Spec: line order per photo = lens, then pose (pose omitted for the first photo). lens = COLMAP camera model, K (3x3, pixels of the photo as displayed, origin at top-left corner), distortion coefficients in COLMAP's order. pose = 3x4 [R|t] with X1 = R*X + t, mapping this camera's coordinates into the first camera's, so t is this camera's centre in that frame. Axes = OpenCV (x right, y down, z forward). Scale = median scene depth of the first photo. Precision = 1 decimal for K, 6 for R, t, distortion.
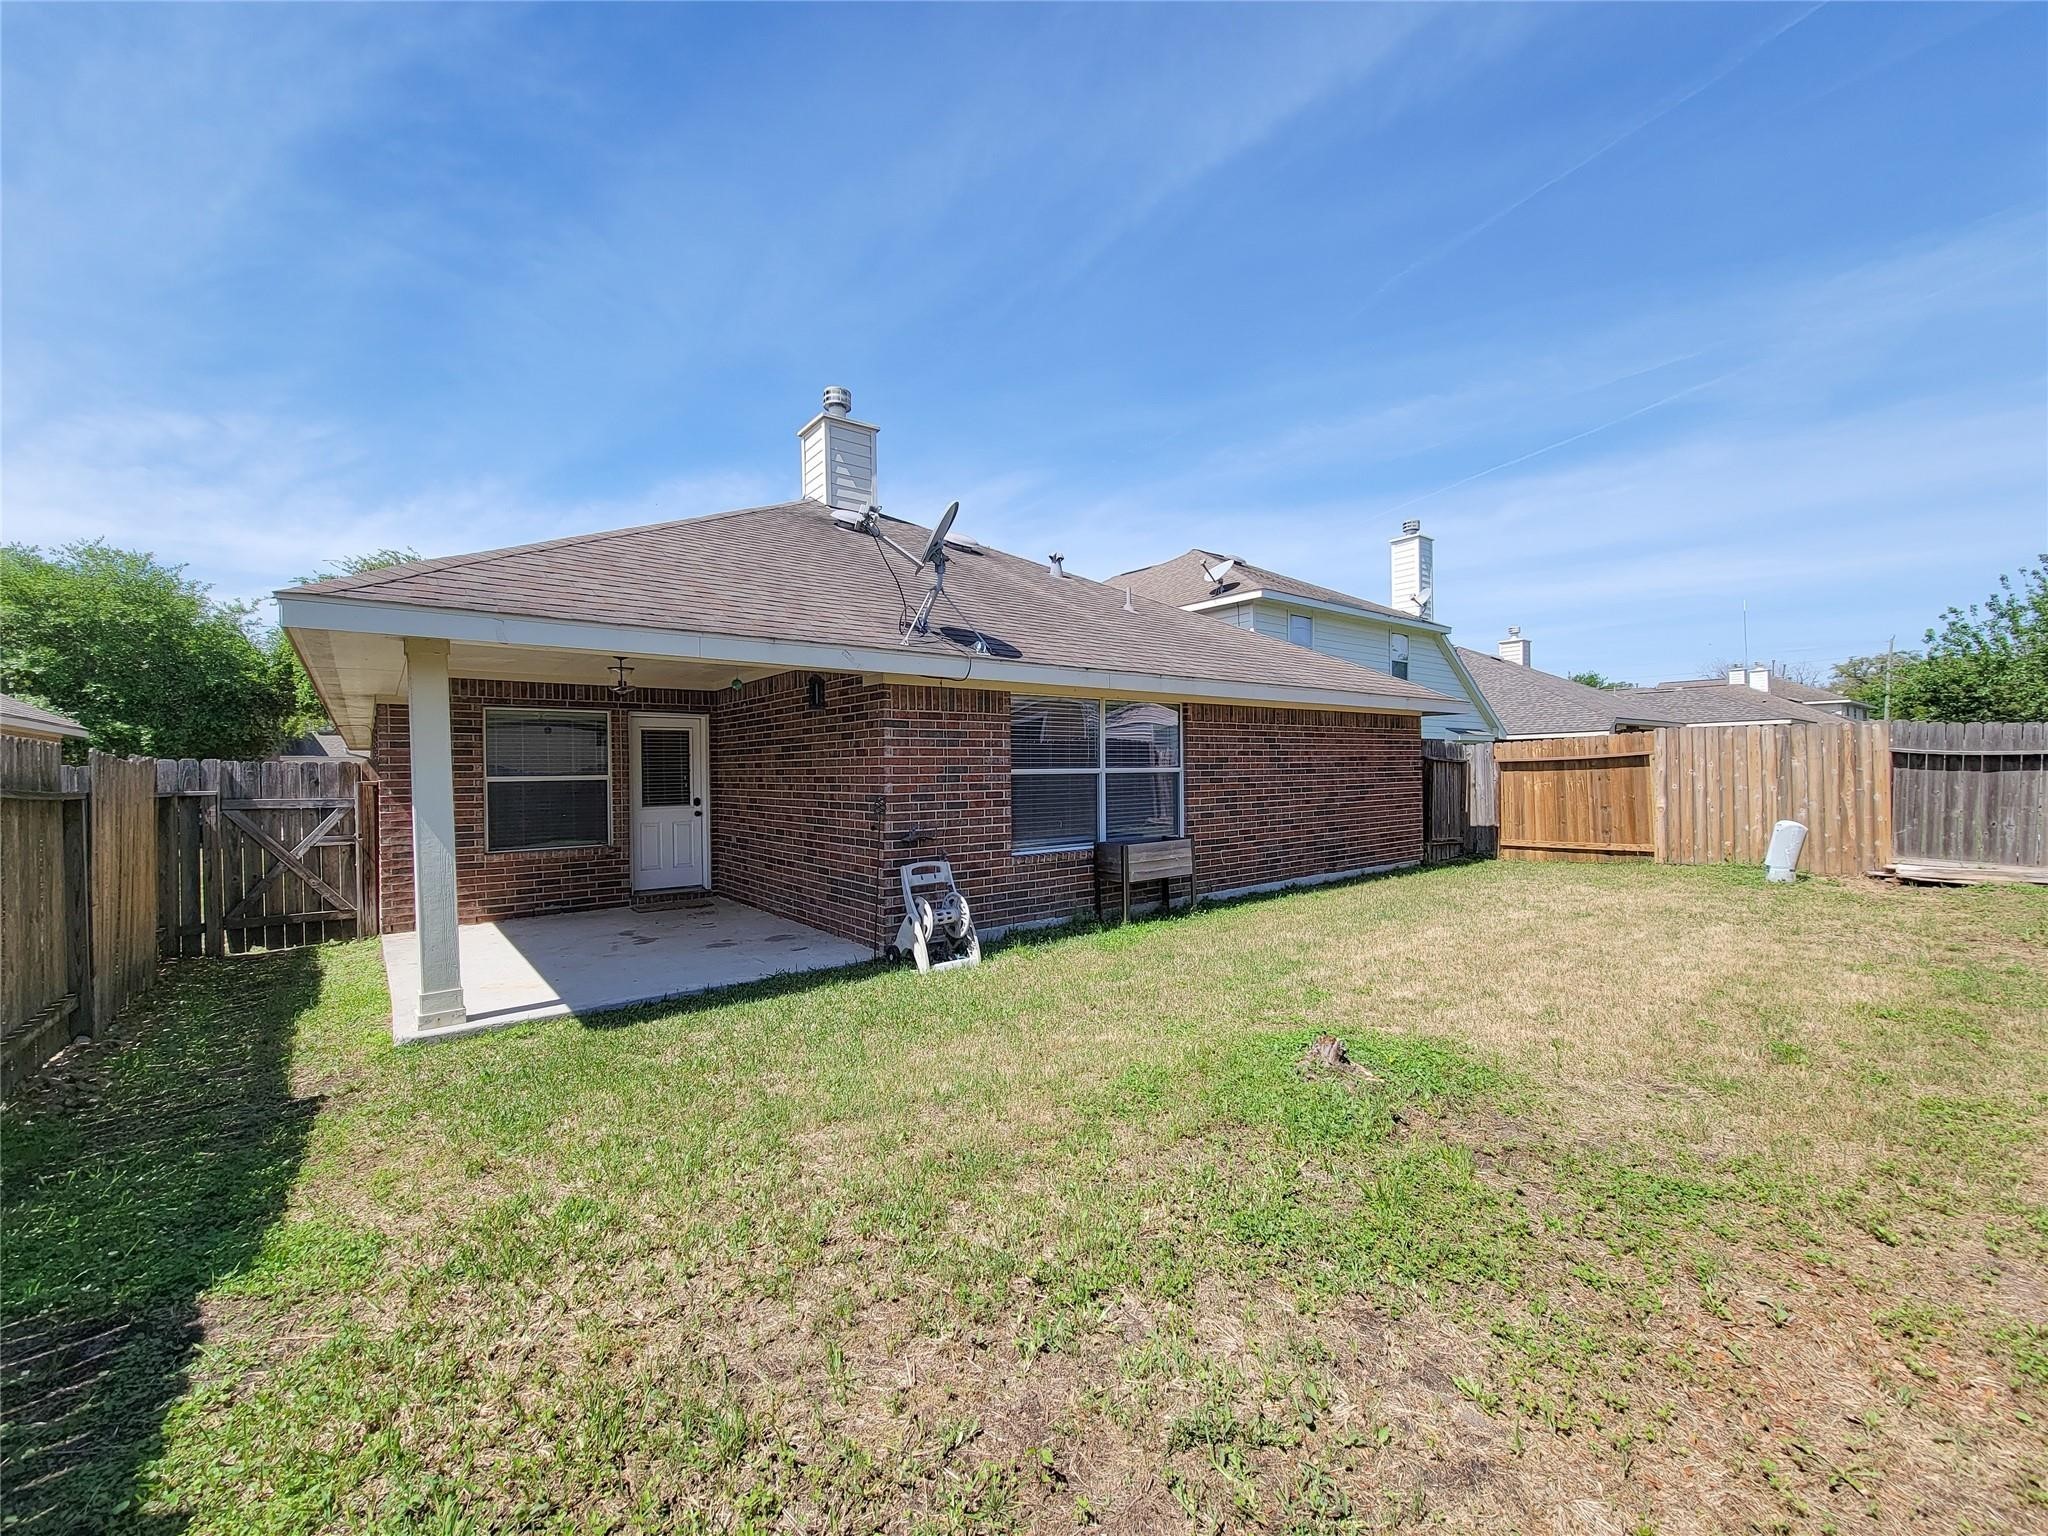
lens RADIAL K [[832.6, 0, 1024.0], [0, 832.6, 768.0], [0, 0, 1]] dist [0.000947, 0.000139]
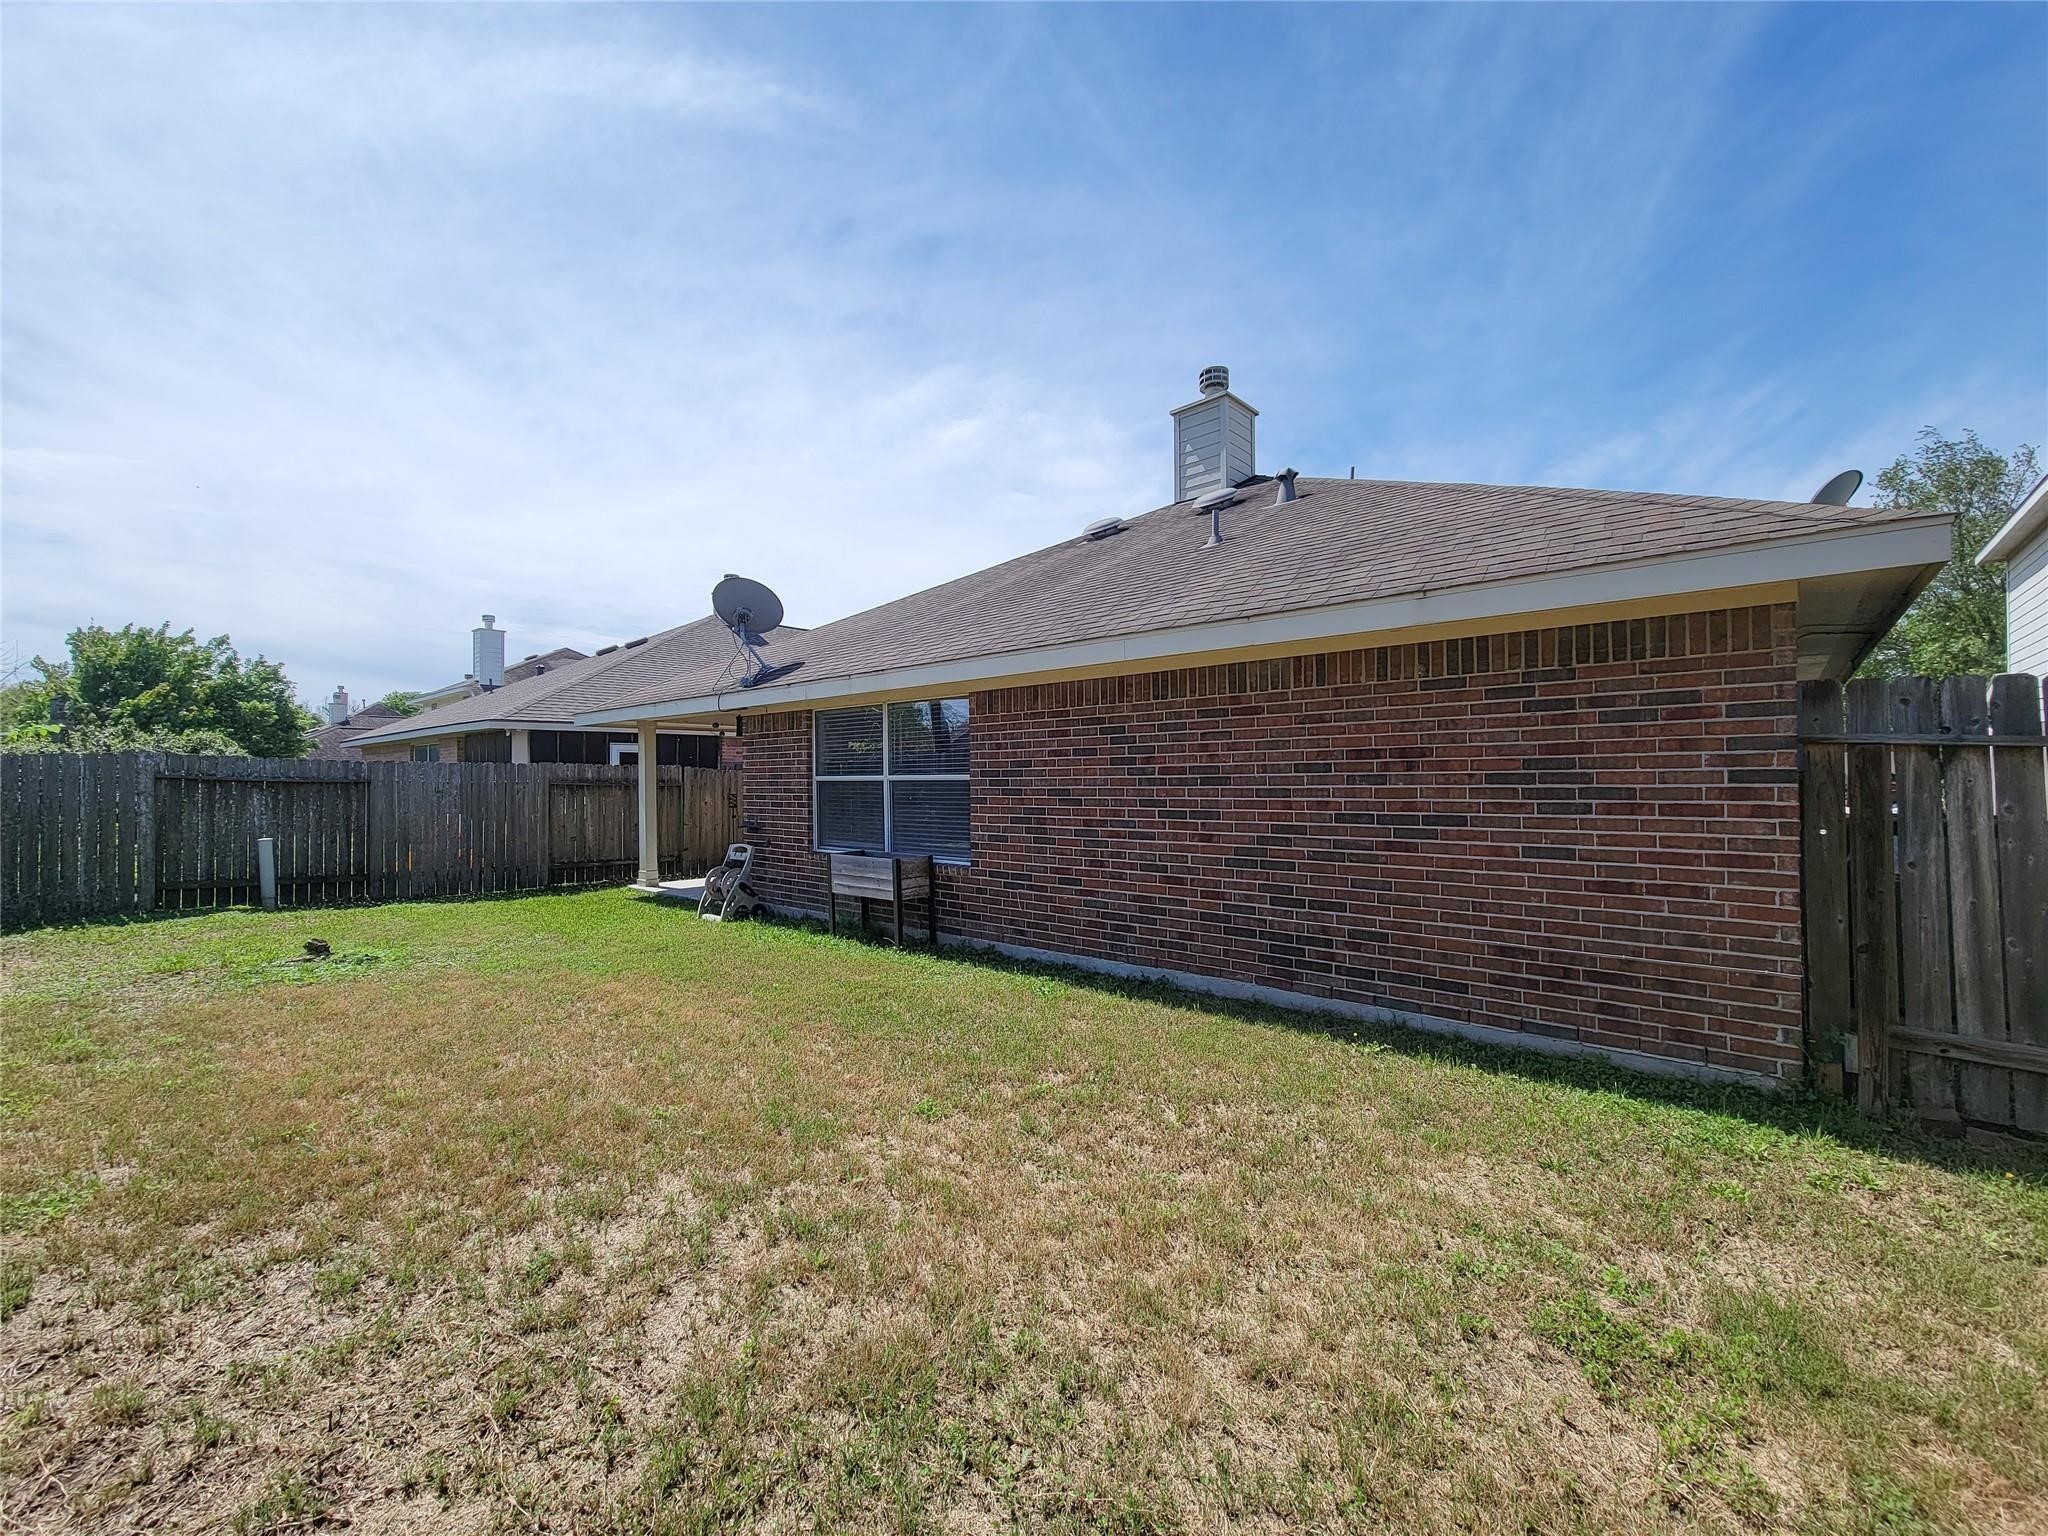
lens RADIAL K [[832.6, 0, 1024.0], [0, 832.6, 768.0], [0, 0, 1]] dist [0.000947, 0.000139]
pose [[0.172644, -0.000509, -0.984984, 0.951705], [0.008406, 0.999964, 0.000956, -0.006899], [0.984948, -0.008445, 0.172642, 0.884760]]
